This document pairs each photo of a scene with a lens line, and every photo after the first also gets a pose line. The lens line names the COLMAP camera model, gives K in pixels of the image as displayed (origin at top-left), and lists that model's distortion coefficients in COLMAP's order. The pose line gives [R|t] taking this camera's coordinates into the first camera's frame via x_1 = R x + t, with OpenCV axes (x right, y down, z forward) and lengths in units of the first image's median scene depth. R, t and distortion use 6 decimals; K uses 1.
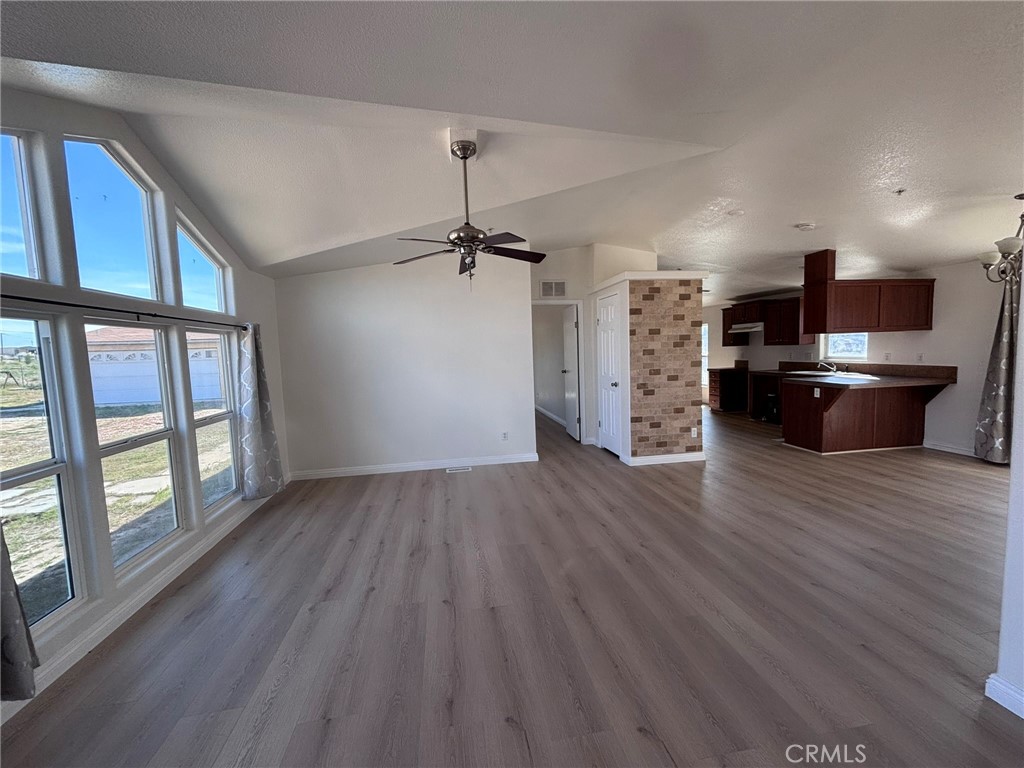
lens RADIAL K [[412.7, 0, 508.7], [0, 412.7, 382.7], [0, 0, 1]] dist [0.000611, -0.001122]
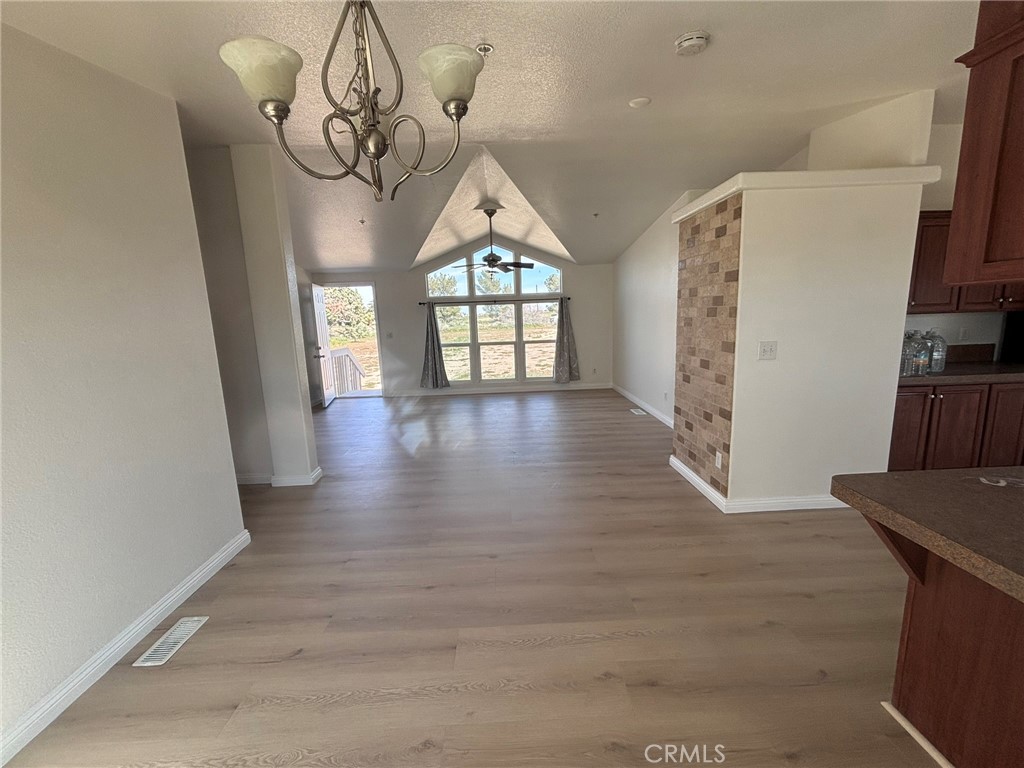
lens RADIAL K [[412.7, 0, 513.4], [0, 412.7, 382.4], [0, 0, 1]] dist [0.000611, -0.001122]
pose [[-0.133001, 0.202303, -0.970250, 1.077947], [-0.041230, 0.976970, 0.209356, -0.107254], [0.990258, 0.067848, -0.121597, 0.786002]]
